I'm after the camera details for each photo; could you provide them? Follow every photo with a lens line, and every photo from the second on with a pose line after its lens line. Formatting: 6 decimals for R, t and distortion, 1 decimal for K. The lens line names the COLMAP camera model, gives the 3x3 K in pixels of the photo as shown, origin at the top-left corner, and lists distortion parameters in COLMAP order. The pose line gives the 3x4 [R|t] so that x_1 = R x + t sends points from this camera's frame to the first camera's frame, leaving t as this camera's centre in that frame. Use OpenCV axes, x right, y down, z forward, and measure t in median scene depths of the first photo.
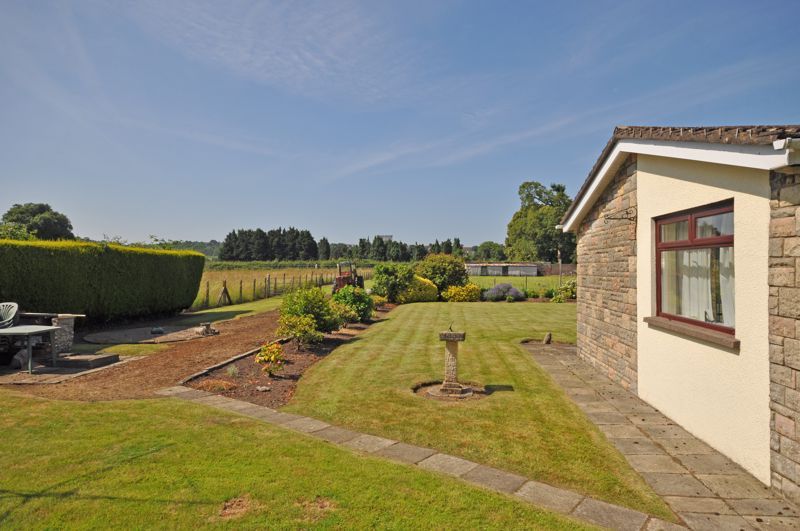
lens RADIAL K [[507.5, 0, 398.5], [0, 507.5, 264.9], [0, 0, 1]] dist [0.018277, 0.005578]
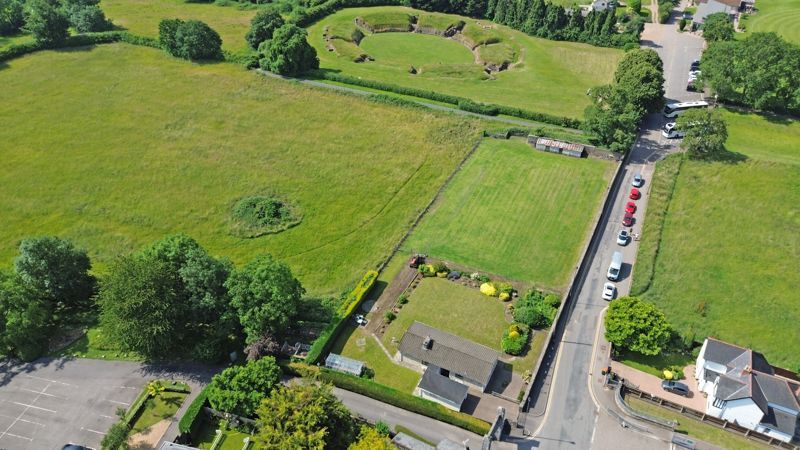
lens RADIAL K [[562.3, 0, 401.1], [0, 562.3, 223.8], [0, 0, 1]] dist [0.041795, -0.031550]
pose [[0.933548, 0.208071, -0.291881, 0.990649], [0.003148, 0.809491, 0.587124, -2.722122], [0.358439, -0.549027, 0.755044, -2.073894]]
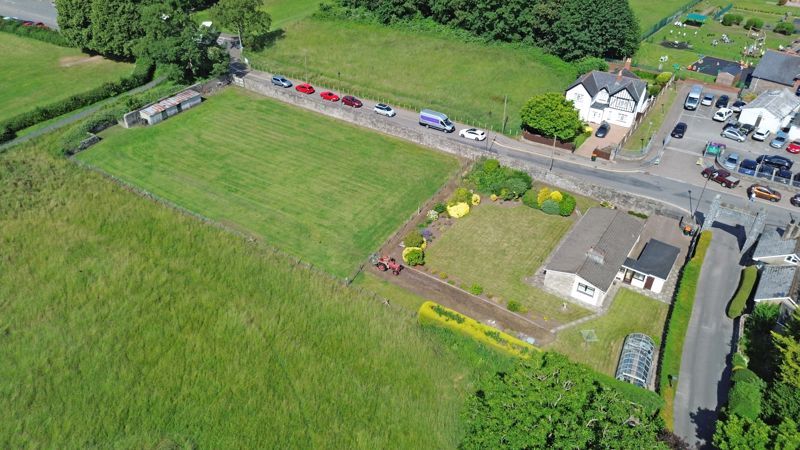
lens RADIAL K [[562.3, 0, 398.7], [0, 562.3, 226.2], [0, 0, 1]] dist [0.041795, -0.031550]
pose [[0.482585, -0.518540, 0.705853, -1.849268], [0.001253, 0.806315, 0.591485, -1.663968], [-0.875848, -0.284557, 0.389765, 0.044487]]
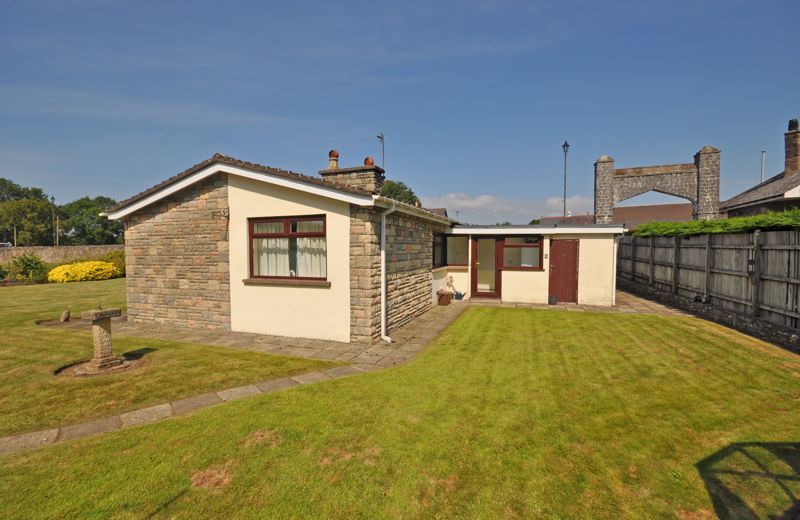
lens RADIAL K [[358.3, 0, 401.7], [0, 358.3, 260.1], [0, 0, 1]] dist [-0.008591, -0.000117]
pose [[0.248430, -0.029365, 0.968205, -0.122331], [0.001841, 0.999553, 0.029844, 0.002313], [-0.968648, -0.005632, 0.248373, 0.061121]]
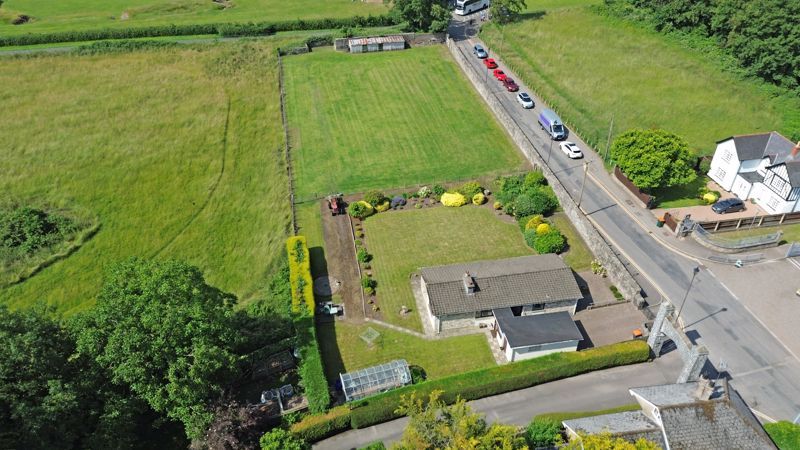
lens RADIAL K [[562.3, 0, 400.2], [0, 562.3, 228.6], [0, 0, 1]] dist [0.041795, -0.031550]
pose [[0.962561, -0.163297, 0.216356, -0.416911], [0.001486, 0.801338, 0.598209, -1.541902], [-0.271060, -0.575492, 0.771580, -1.261061]]
